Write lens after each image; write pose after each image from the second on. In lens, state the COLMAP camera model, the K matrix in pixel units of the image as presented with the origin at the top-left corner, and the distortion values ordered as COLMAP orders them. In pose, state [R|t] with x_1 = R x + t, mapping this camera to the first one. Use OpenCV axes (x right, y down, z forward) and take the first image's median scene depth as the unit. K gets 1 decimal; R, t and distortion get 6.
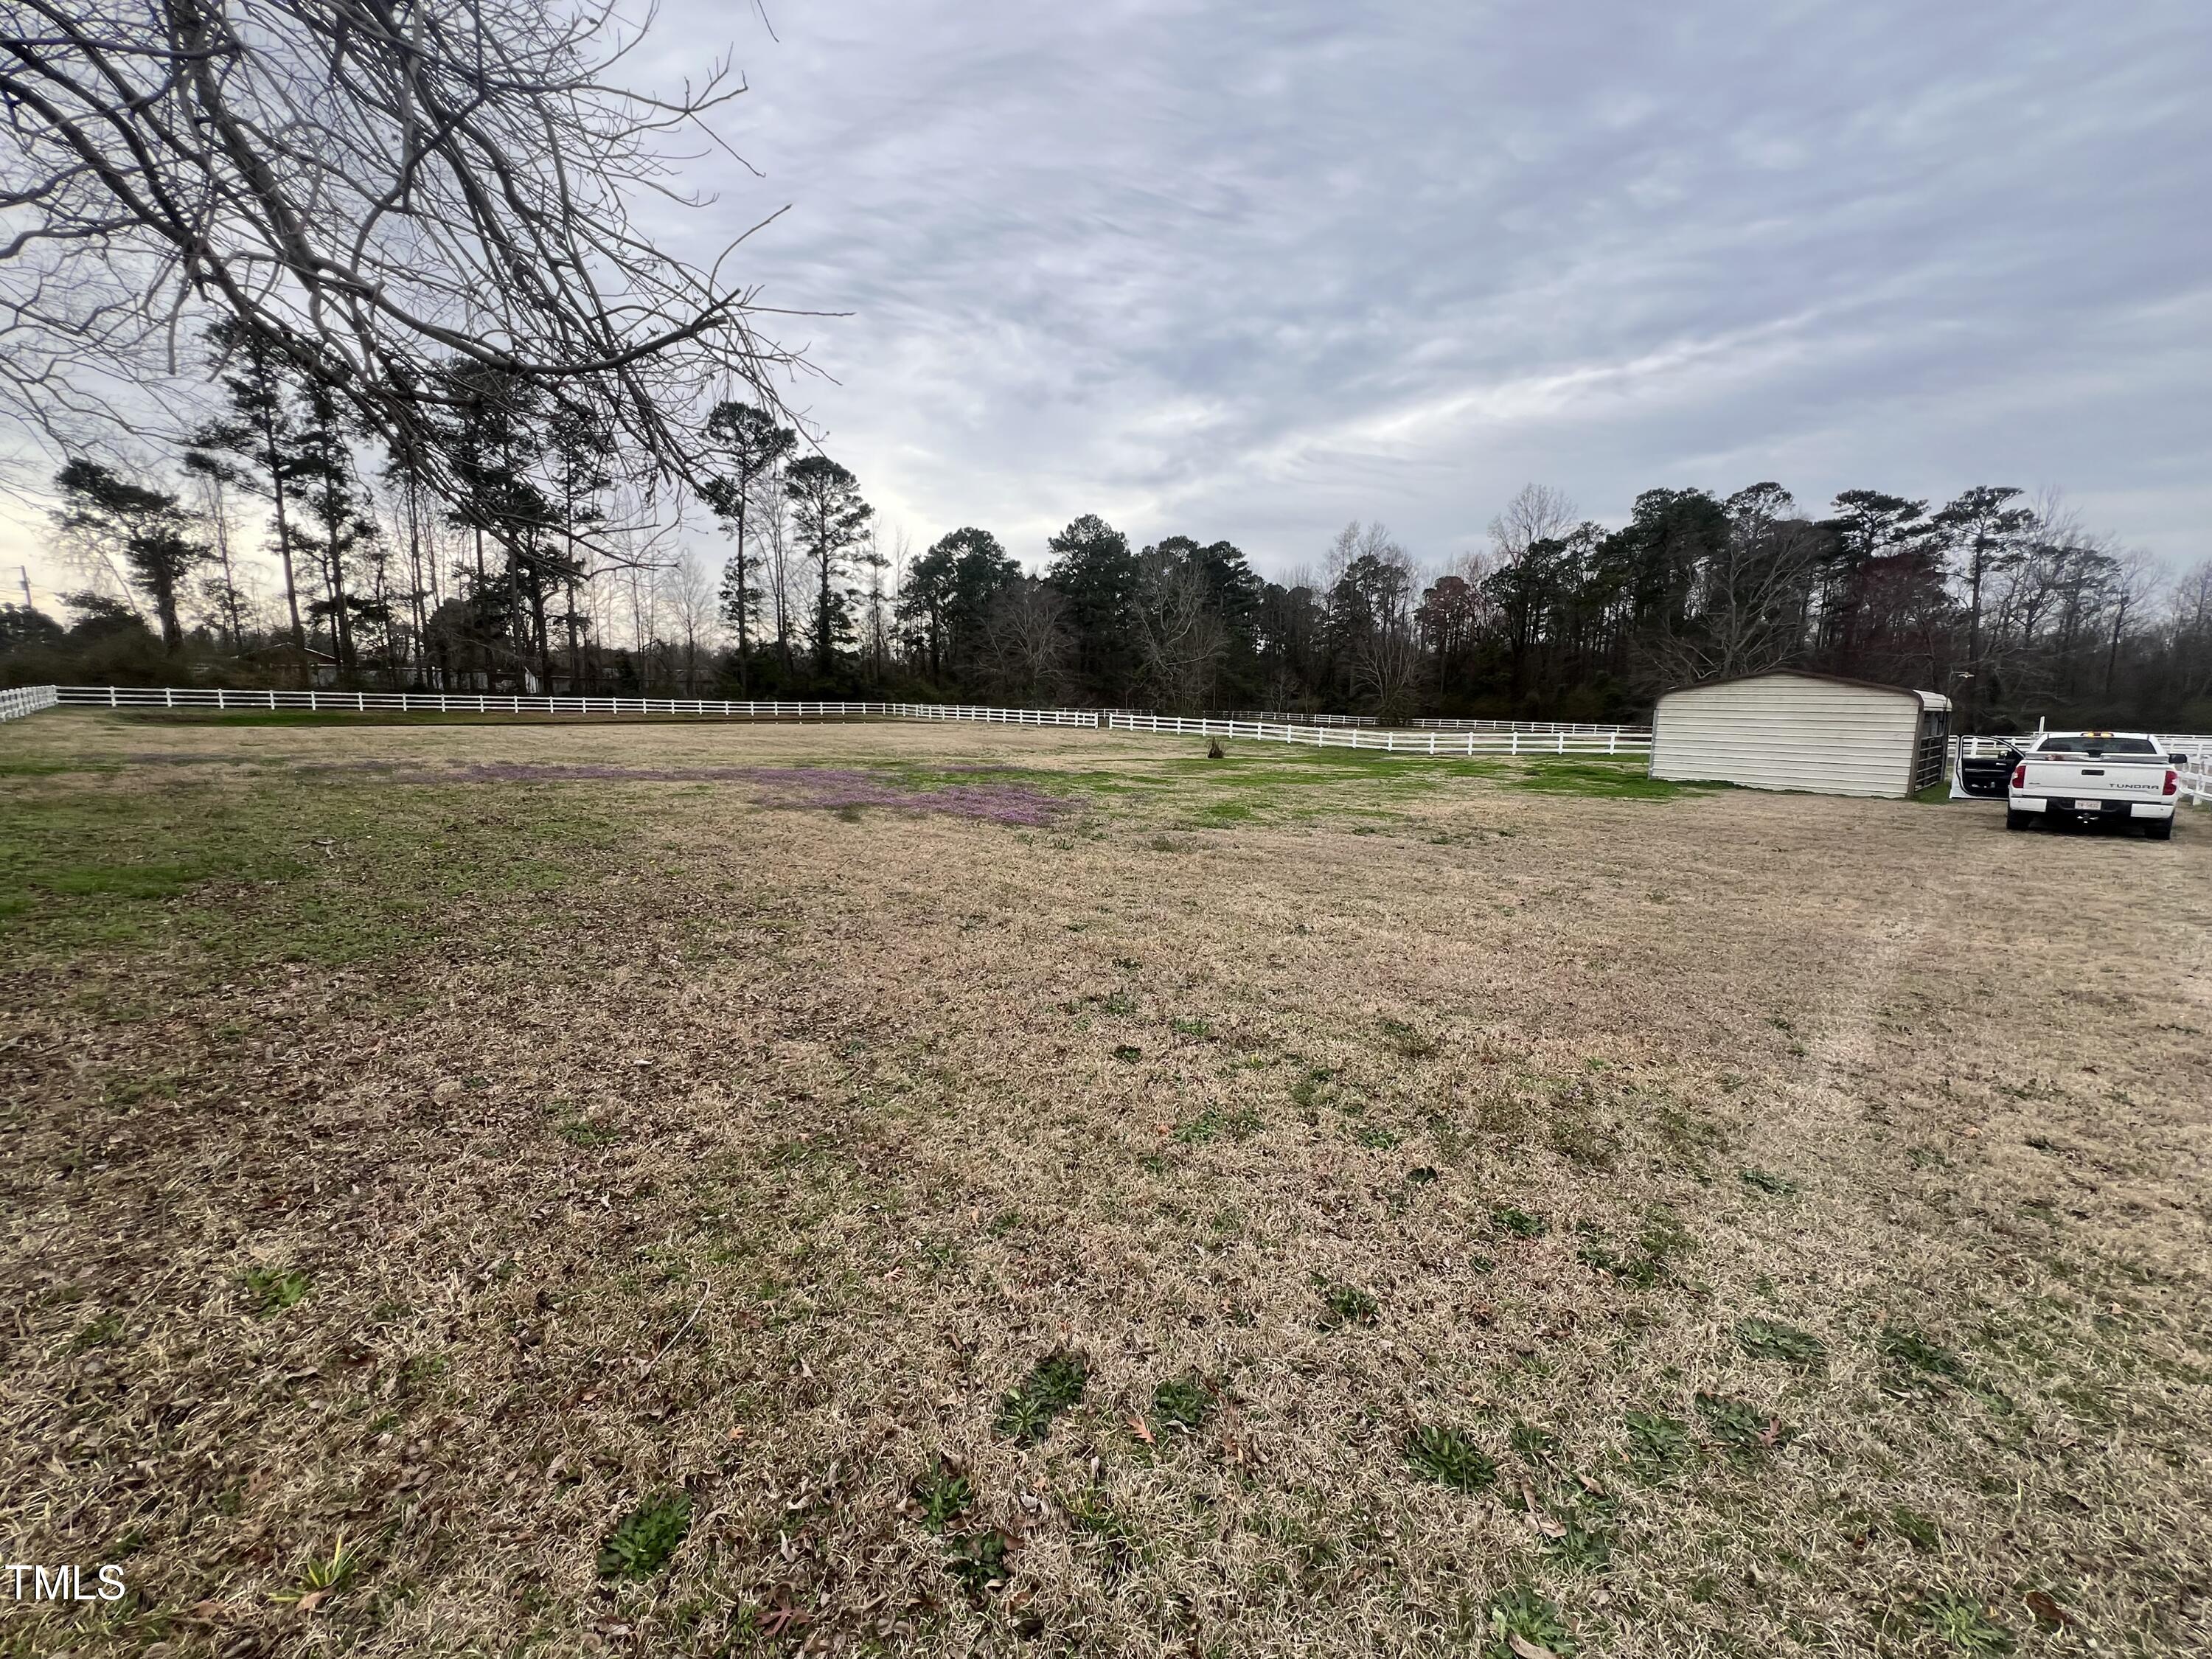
lens RADIAL K [[882.4, 0, 1100.4], [0, 882.4, 820.7], [0, 0, 1]] dist [-0.002948, 0.000601]
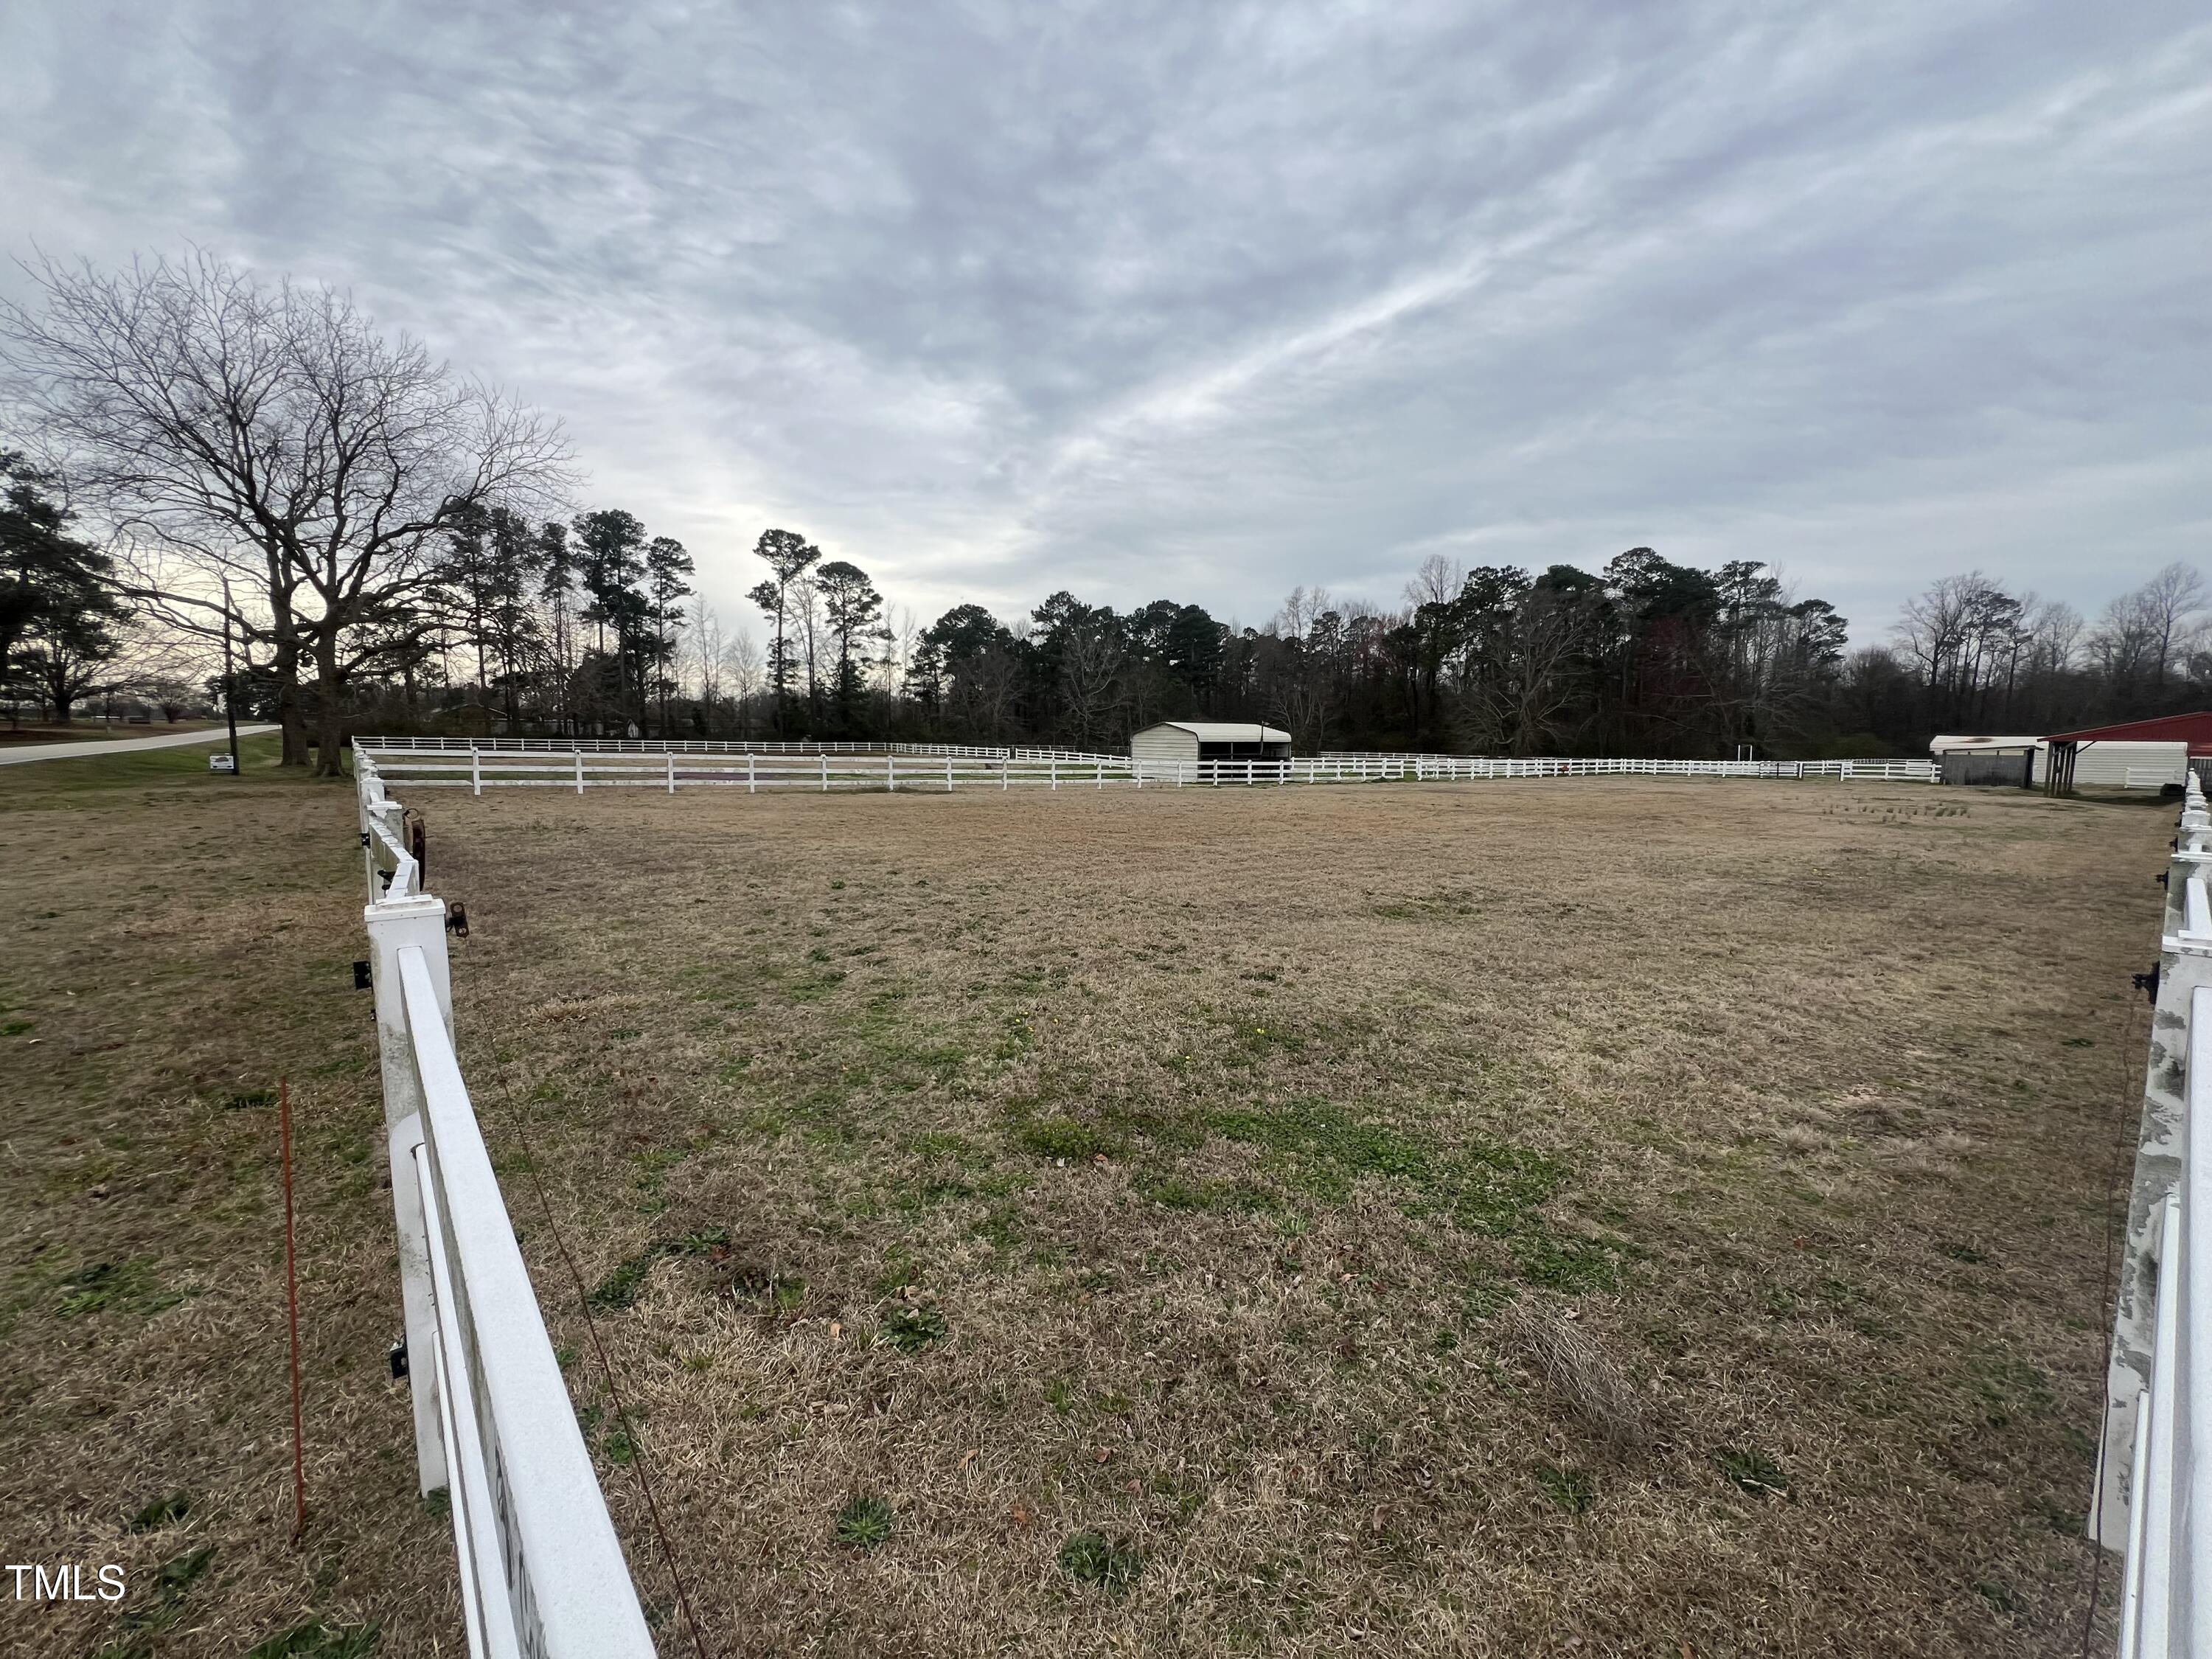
lens RADIAL K [[882.4, 0, 1103.1], [0, 882.4, 815.7], [0, 0, 1]] dist [-0.002948, 0.000601]
pose [[0.994539, 0.000007, -0.104362, 1.481772], [-0.005051, 0.998831, -0.048066, 0.263199], [0.104240, 0.048331, 0.993377, -1.887136]]
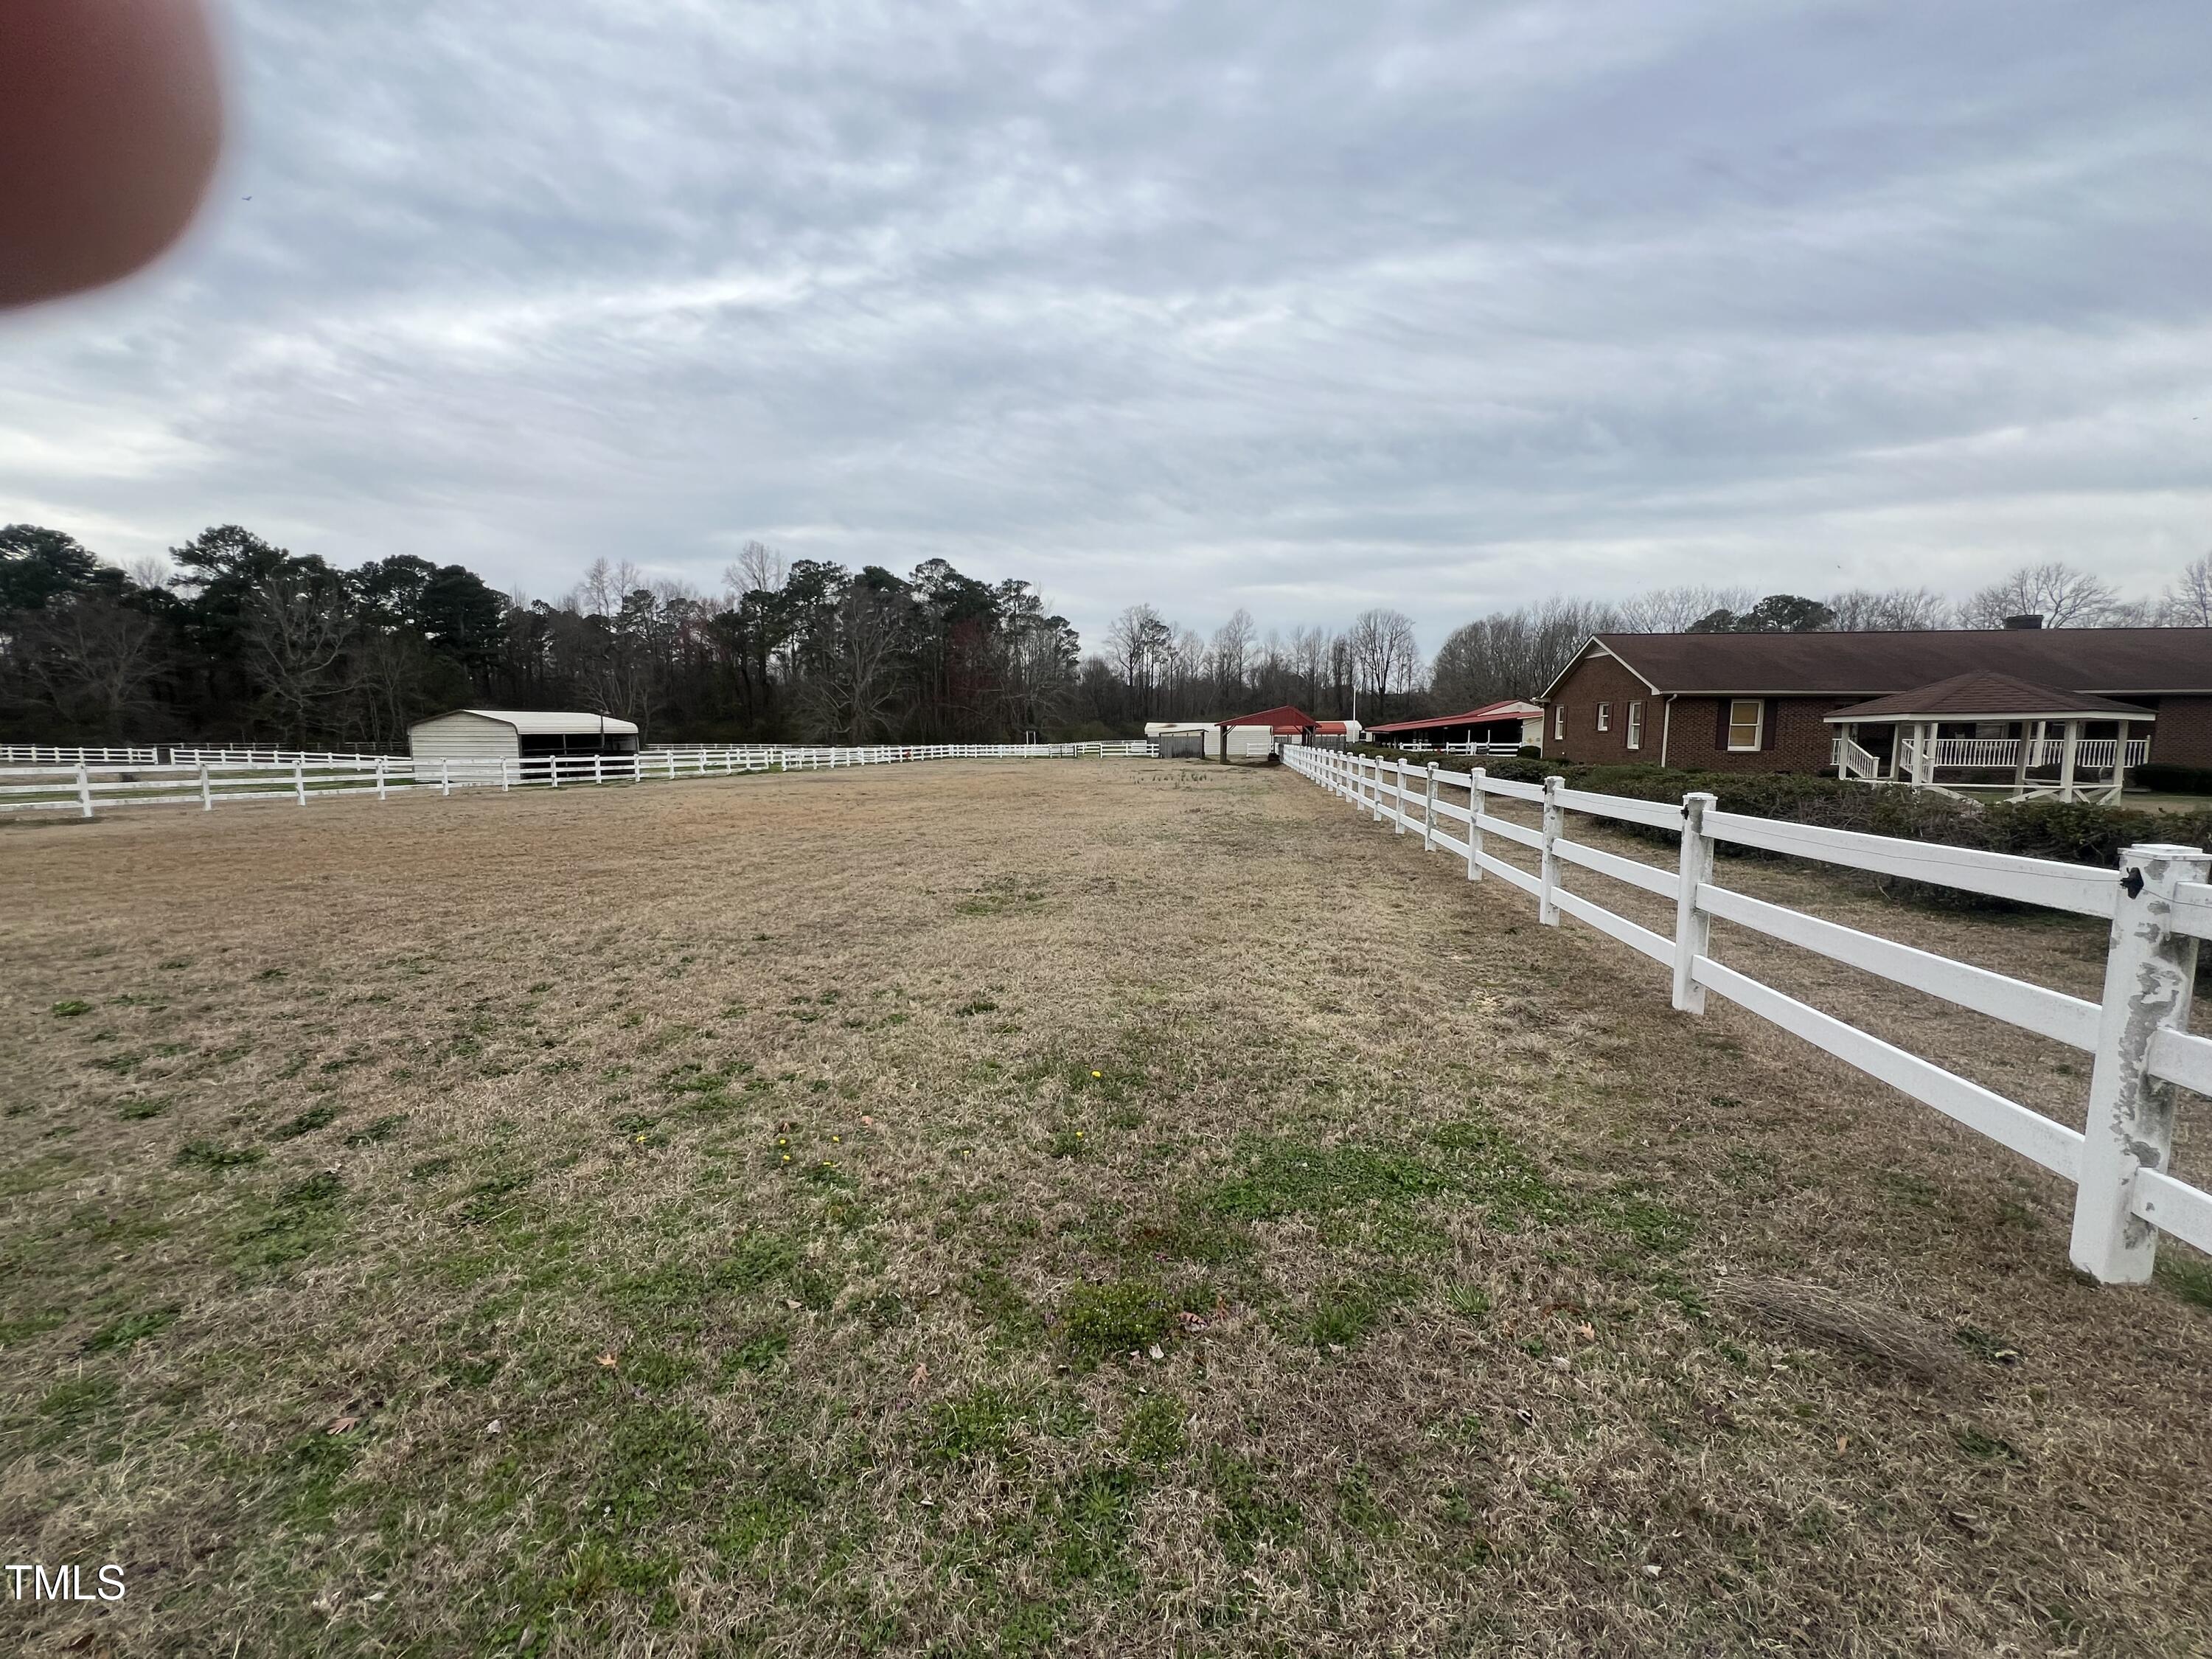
lens RADIAL K [[882.4, 0, 1099.5], [0, 882.4, 822.2], [0, 0, 1]] dist [-0.002948, 0.000601]
pose [[0.812101, -0.080104, 0.577993, 1.363809], [0.095084, 0.995460, 0.004364, 0.249416], [-0.575718, 0.051414, 0.816030, -1.785990]]
